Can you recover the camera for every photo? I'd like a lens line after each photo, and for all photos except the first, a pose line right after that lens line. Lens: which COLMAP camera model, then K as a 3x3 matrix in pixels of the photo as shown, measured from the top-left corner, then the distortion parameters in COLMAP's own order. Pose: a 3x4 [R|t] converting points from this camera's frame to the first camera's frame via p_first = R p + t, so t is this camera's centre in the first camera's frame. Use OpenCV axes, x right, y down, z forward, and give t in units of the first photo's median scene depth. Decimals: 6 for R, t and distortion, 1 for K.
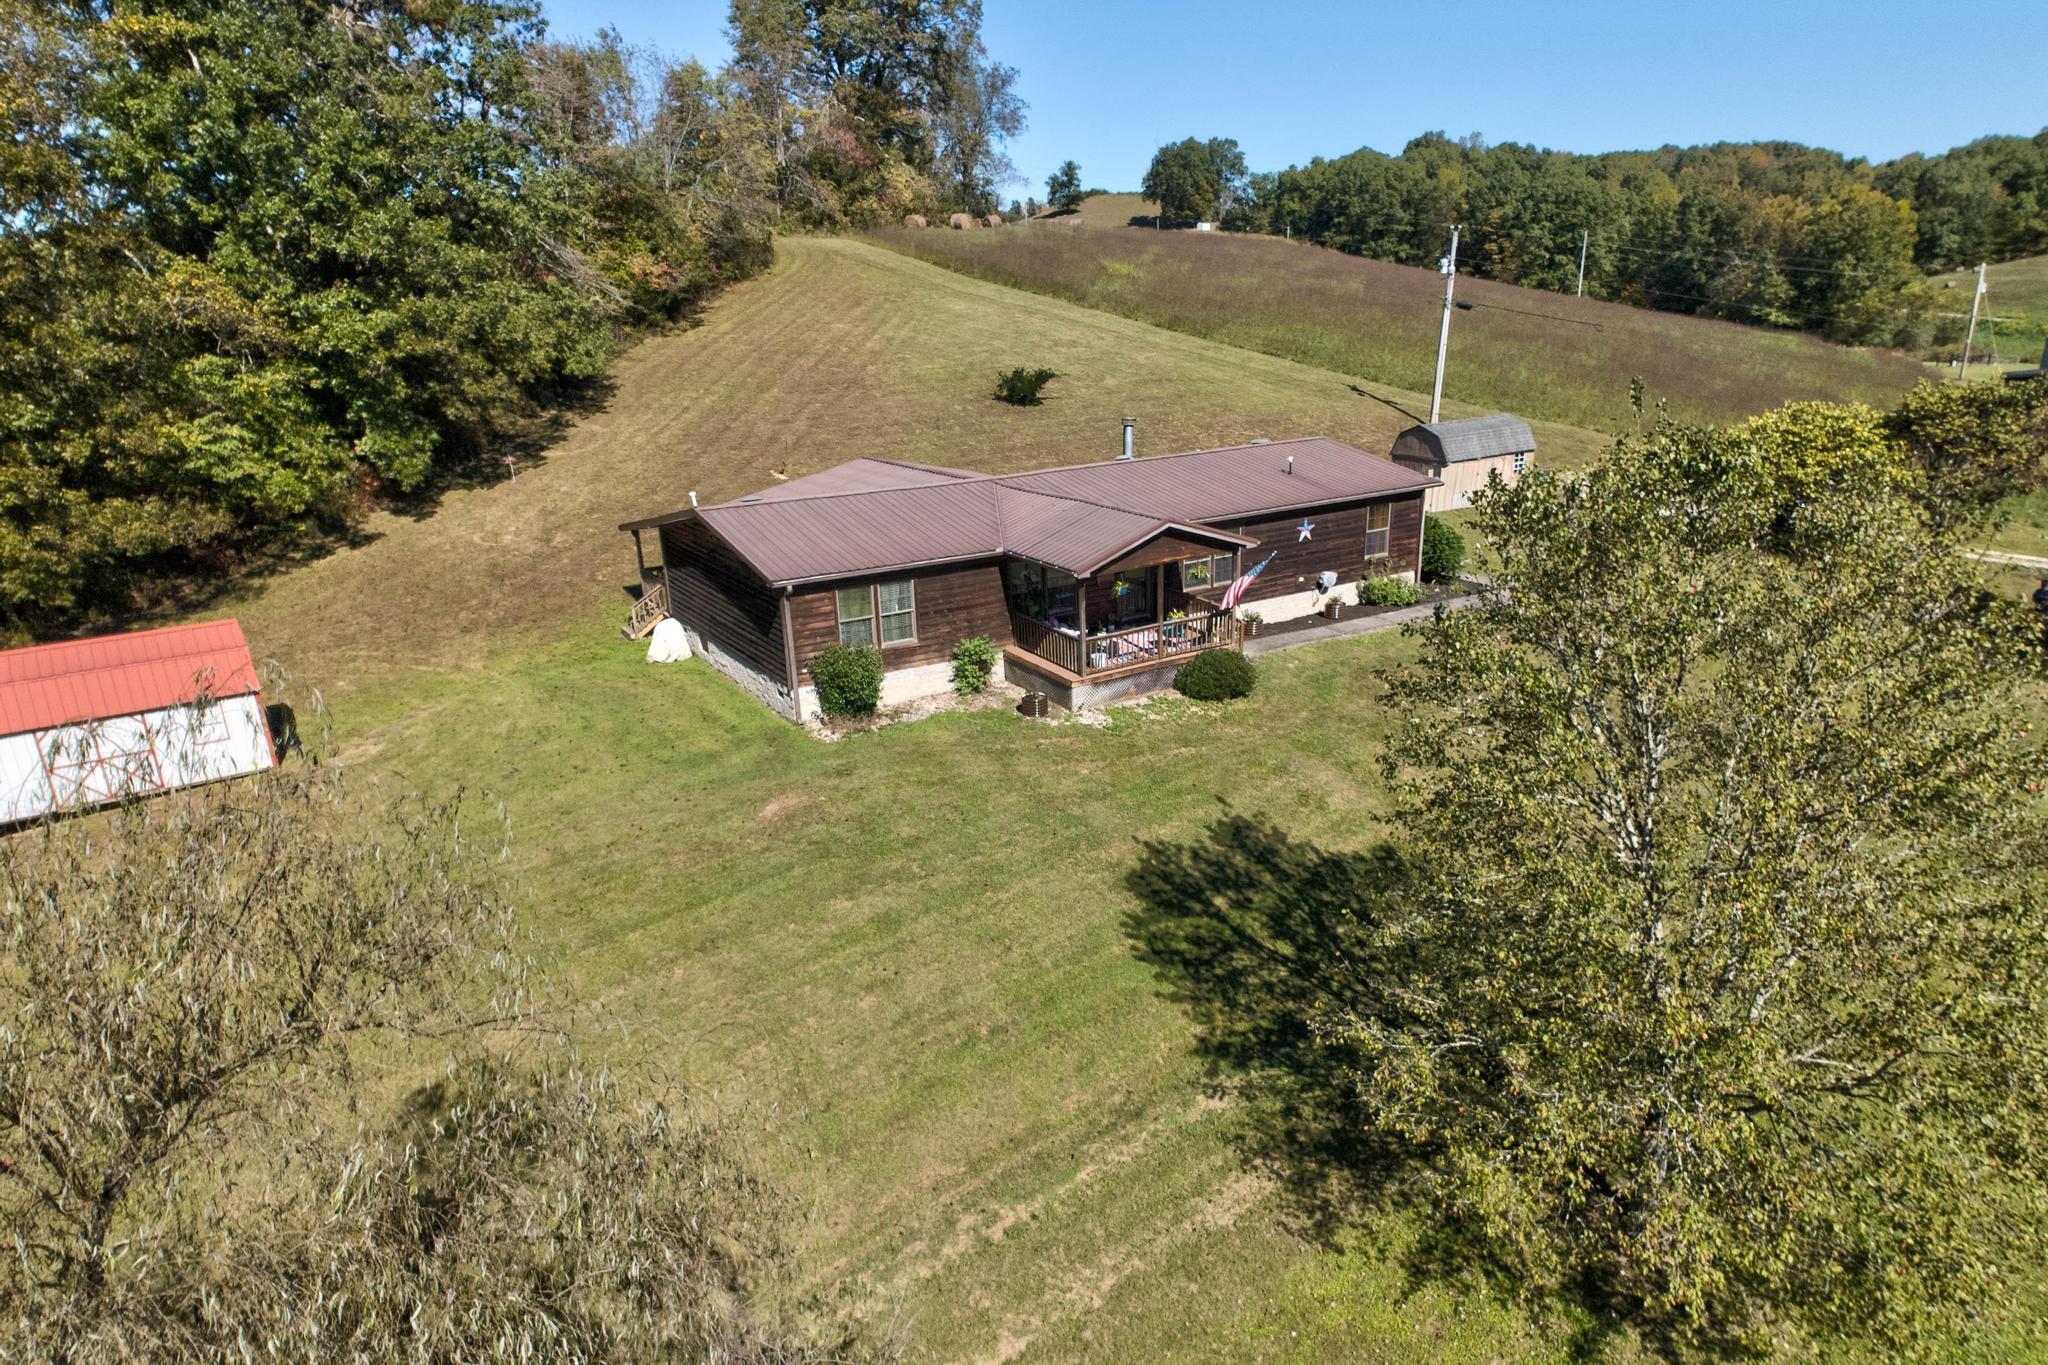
lens RADIAL K [[1256.2, 0, 1017.4], [0, 1256.2, 759.7], [0, 0, 1]] dist [0.033858, -0.010491]
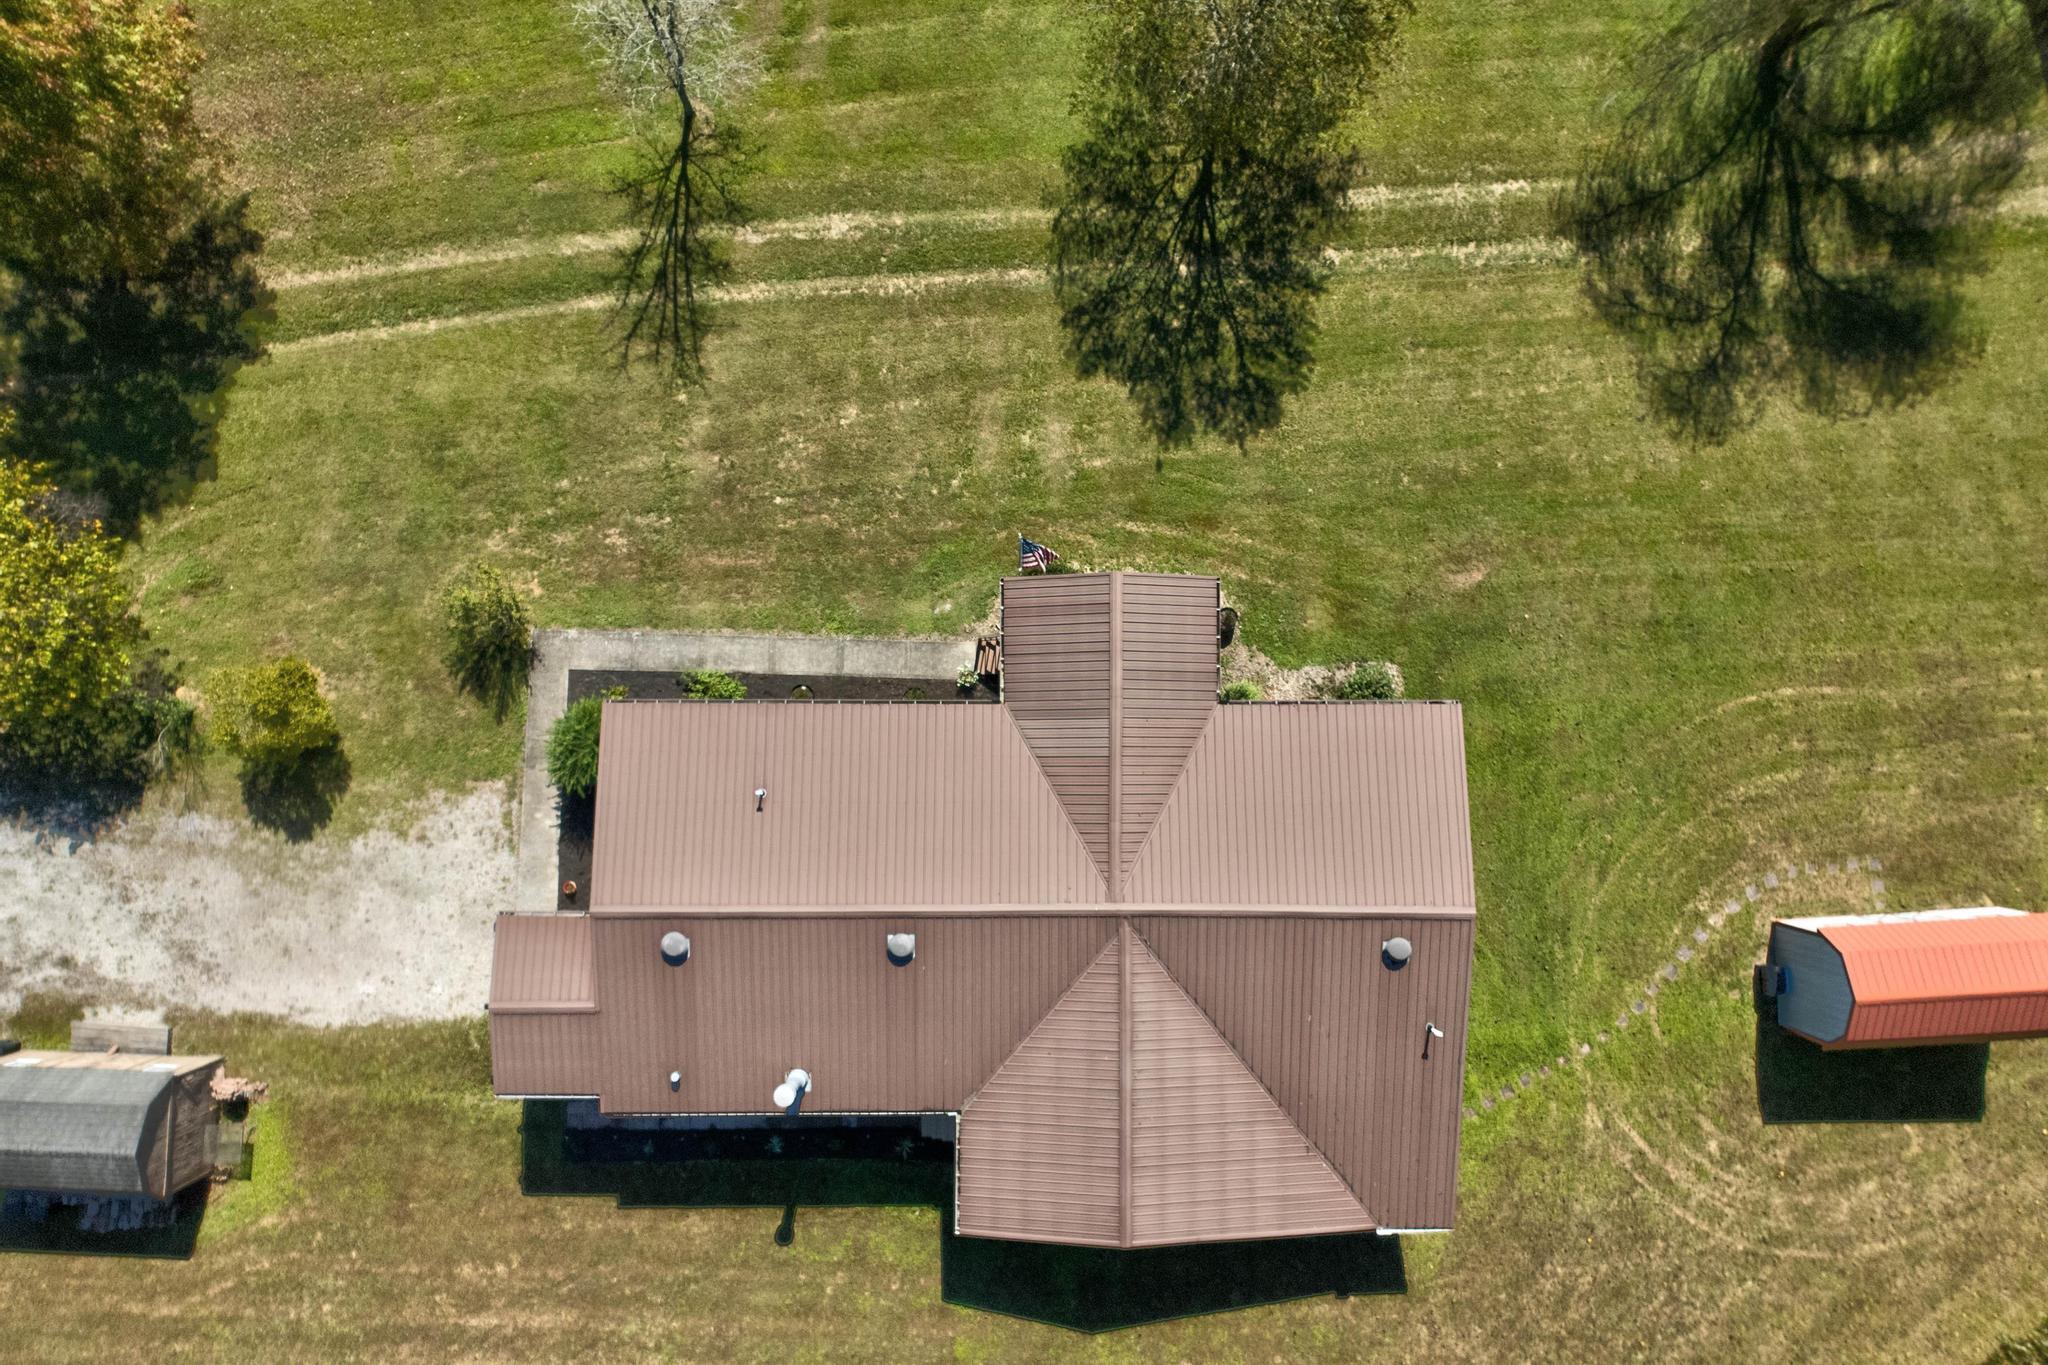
lens RADIAL K [[1245.4, 0, 1019.4], [0, 1245.4, 762.7], [0, 0, 1]] dist [0.010068, 0.026594]
pose [[-0.852288, -0.522356, 0.027366, 0.061300], [0.204255, -0.284192, 0.936757, -0.936493], [-0.481544, 0.803977, 0.348908, 0.617213]]
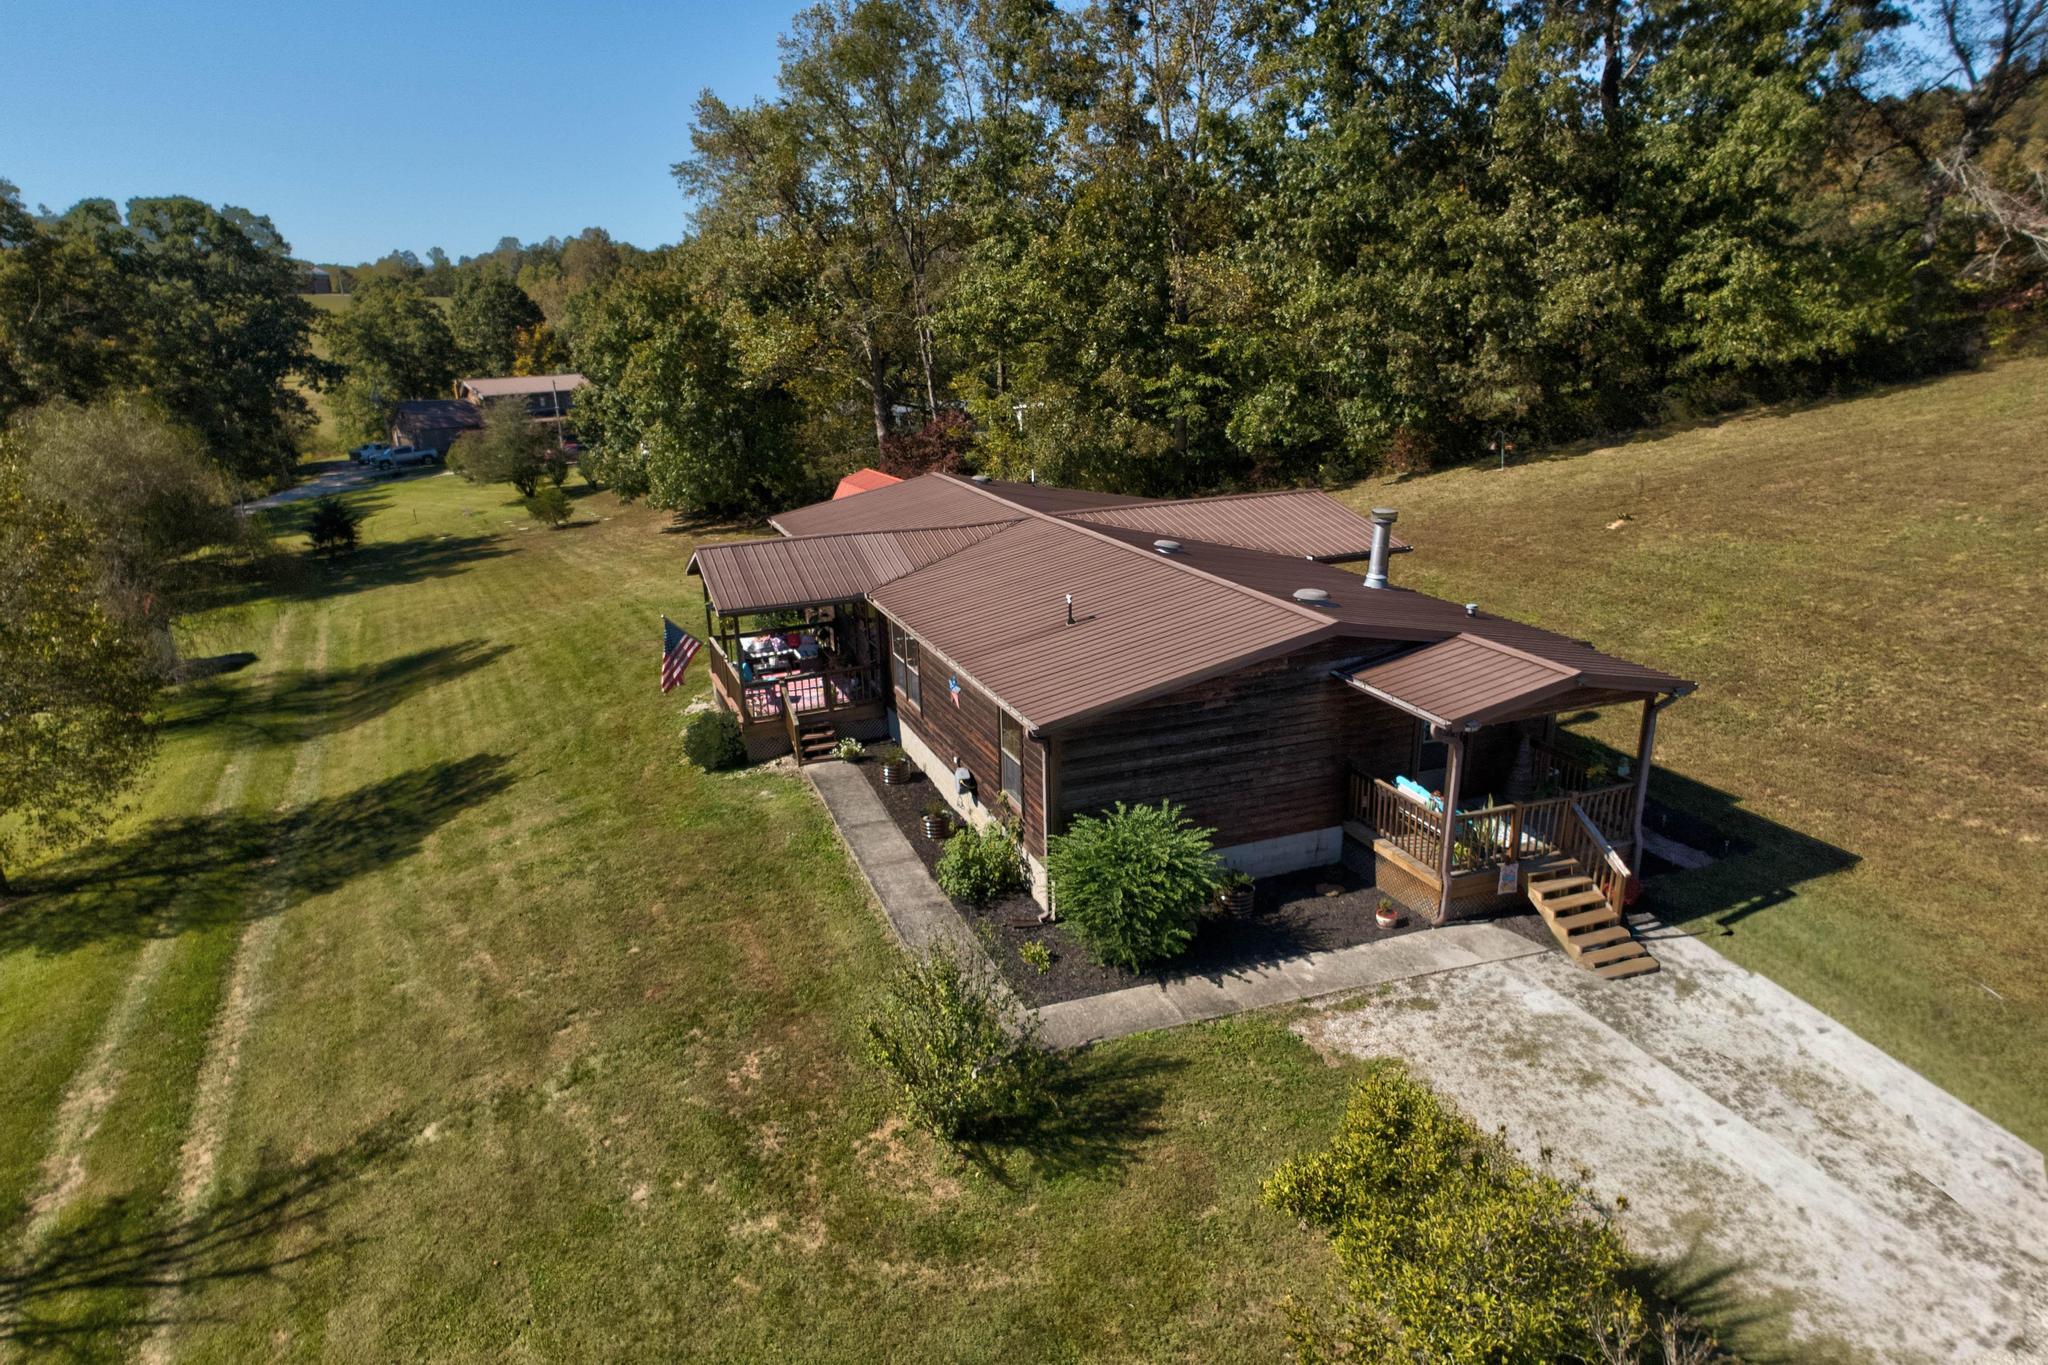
lens RADIAL K [[1256.2, 0, 1017.4], [0, 1256.2, 759.7], [0, 0, 1]] dist [0.033858, -0.010491]
pose [[-0.177558, 0.372979, -0.910692, 0.781162], [-0.310795, 0.856783, 0.411496, -0.404905], [0.933745, 0.356103, -0.036209, 1.015161]]
